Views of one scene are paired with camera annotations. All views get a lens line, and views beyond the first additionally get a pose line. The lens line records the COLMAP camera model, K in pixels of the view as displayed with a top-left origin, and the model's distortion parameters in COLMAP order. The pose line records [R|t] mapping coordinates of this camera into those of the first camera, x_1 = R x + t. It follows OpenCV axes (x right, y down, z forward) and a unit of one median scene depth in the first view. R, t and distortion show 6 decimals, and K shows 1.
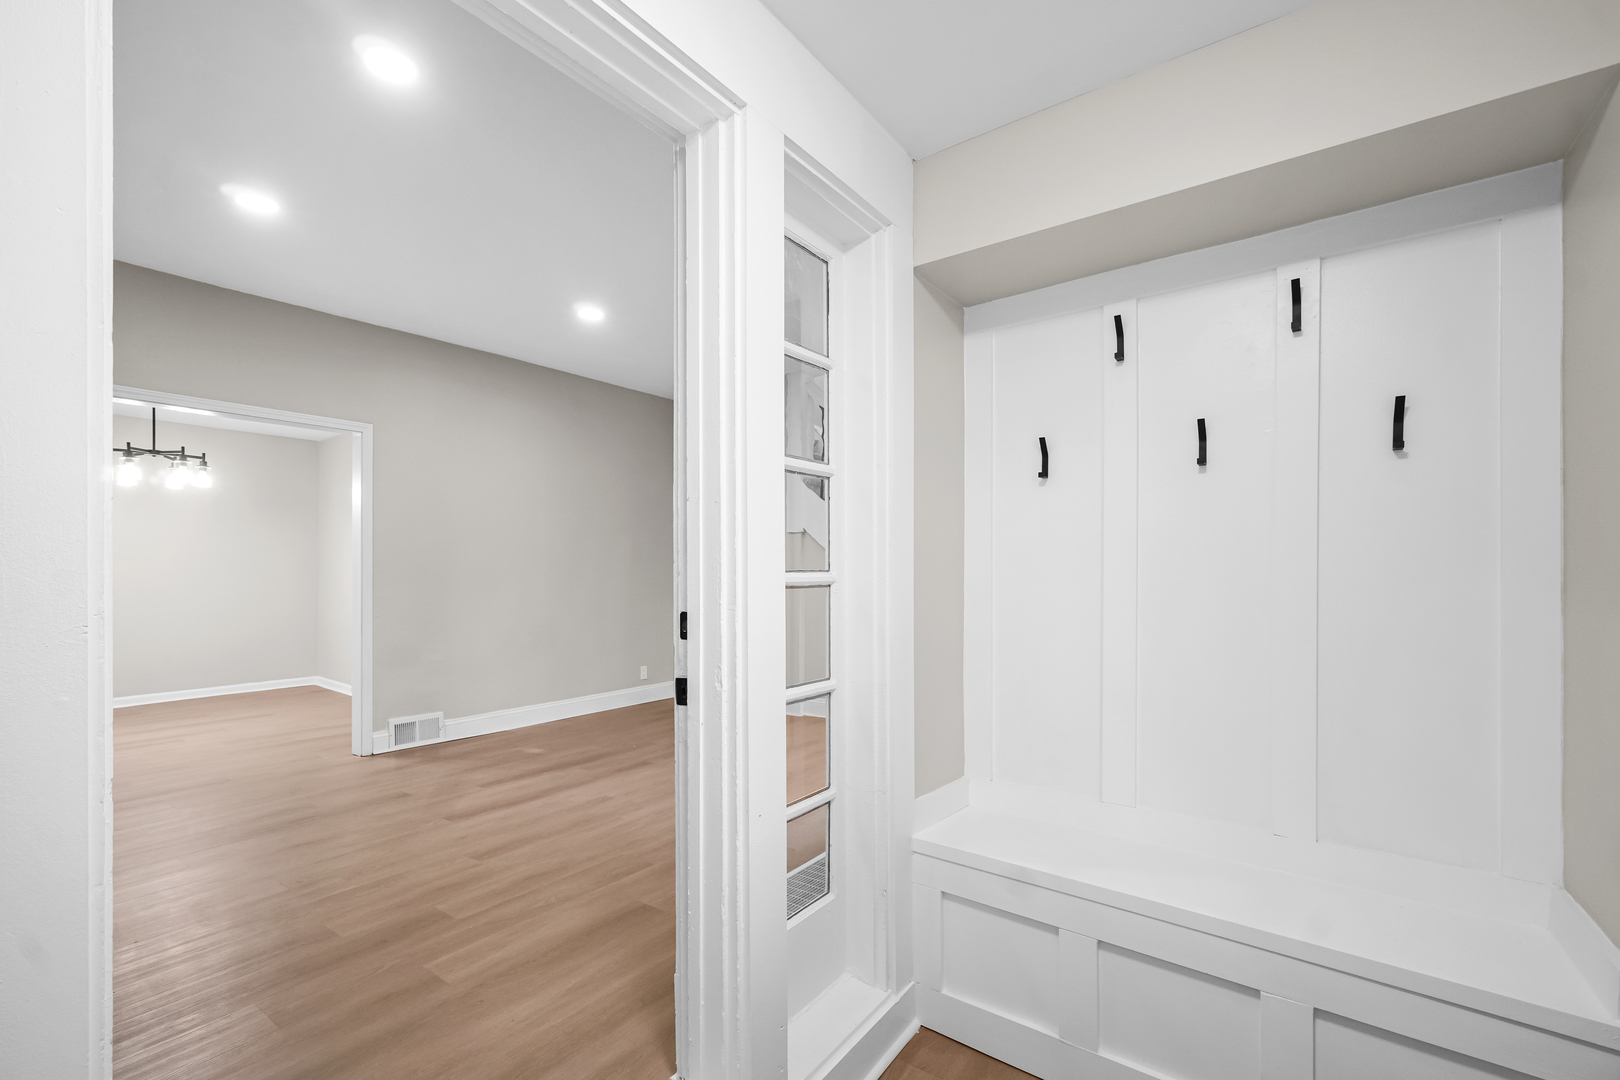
lens RADIAL K [[684.2, 0, 797.0], [0, 684.2, 569.7], [0, 0, 1]] dist [-0.001205, 0.000038]
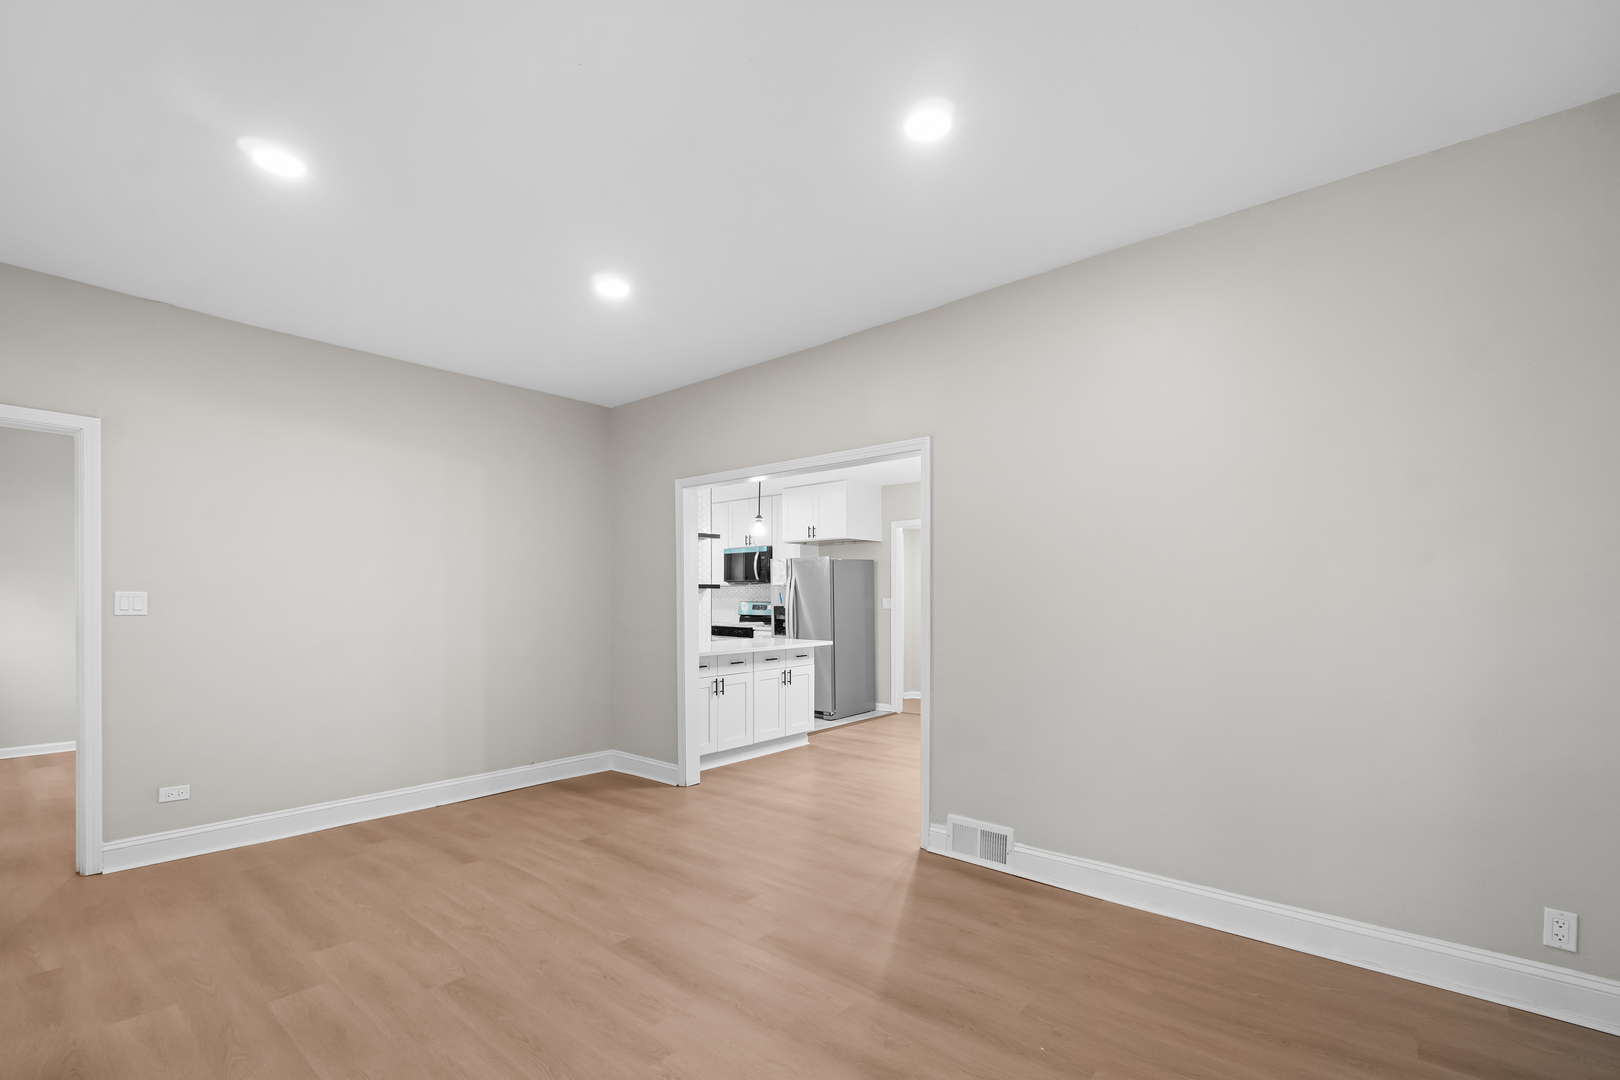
lens RADIAL K [[725.0, 0, 803.9], [0, 725.0, 557.9], [0, 0, 1]] dist [-0.004596, 0.000096]
pose [[-0.072475, -0.054967, -0.995854, 0.235619], [0.005198, 0.998446, -0.055488, -0.022006], [0.997357, -0.009198, -0.072077, 0.889848]]
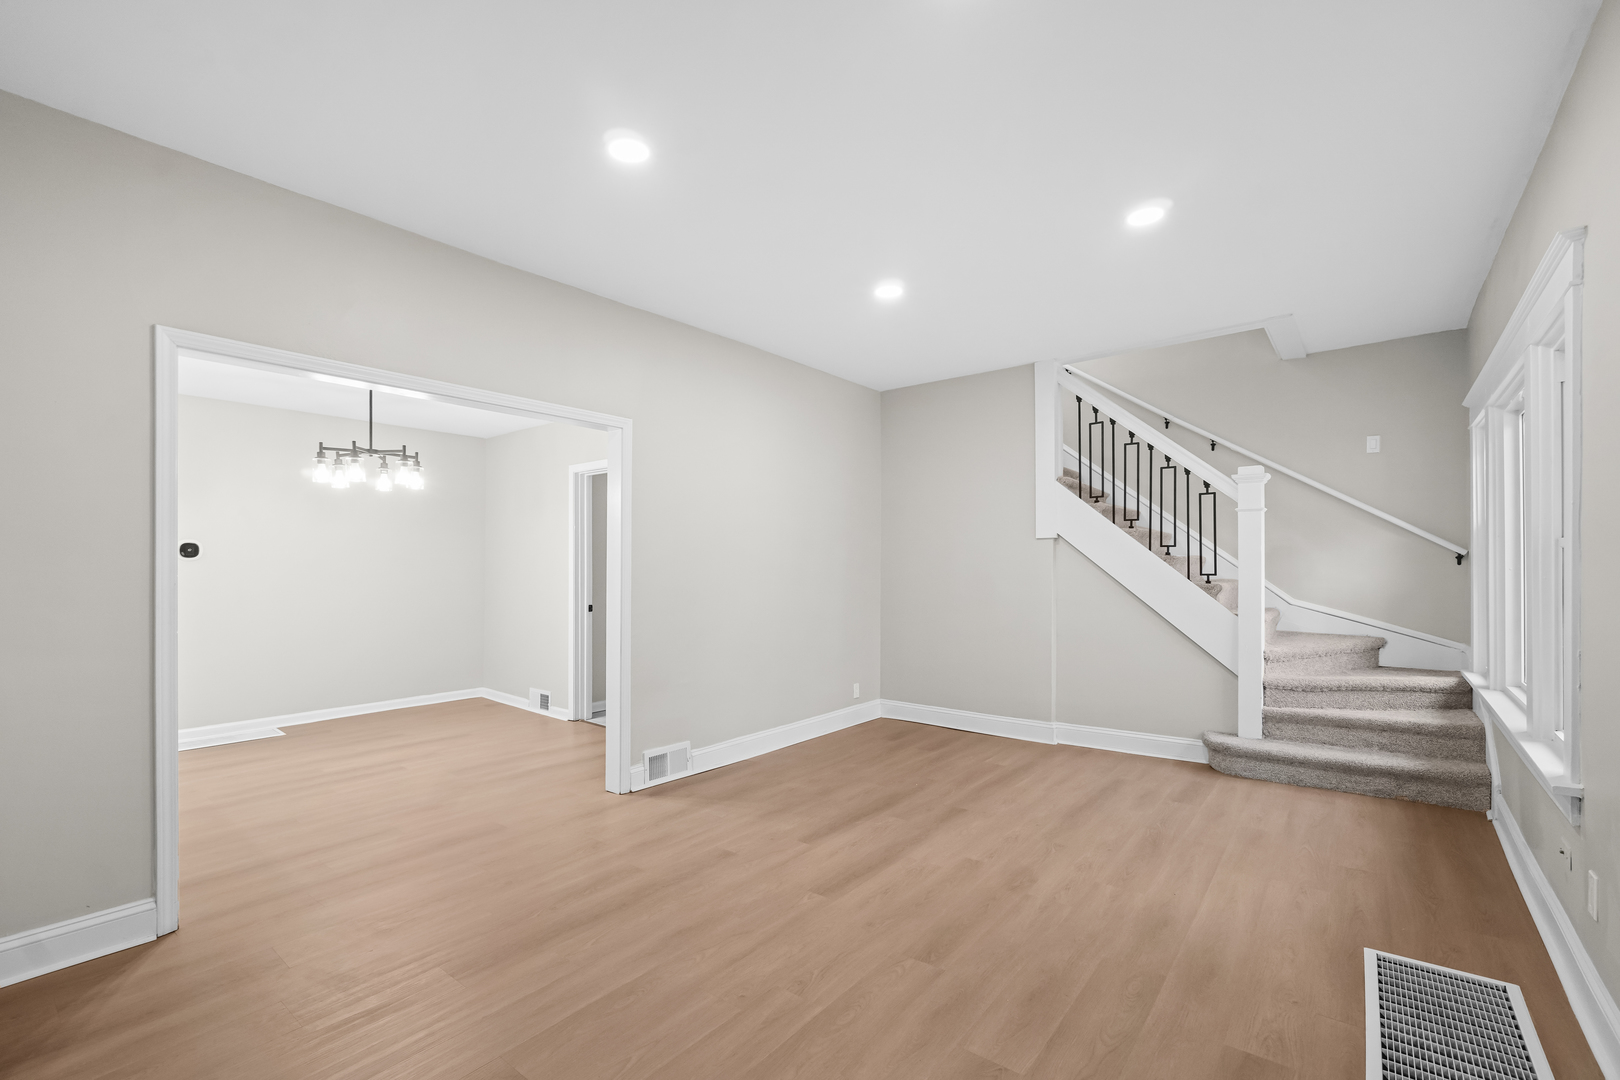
lens RADIAL K [[687.0, 0, 810.4], [0, 687.0, 562.9], [0, 0, 1]] dist [-0.000944, 0.000106]
pose [[0.999326, 0.001798, -0.036665, -0.343912], [-0.001812, 0.999998, -0.000339, -0.026011], [0.036664, 0.000405, 0.999328, 0.114127]]
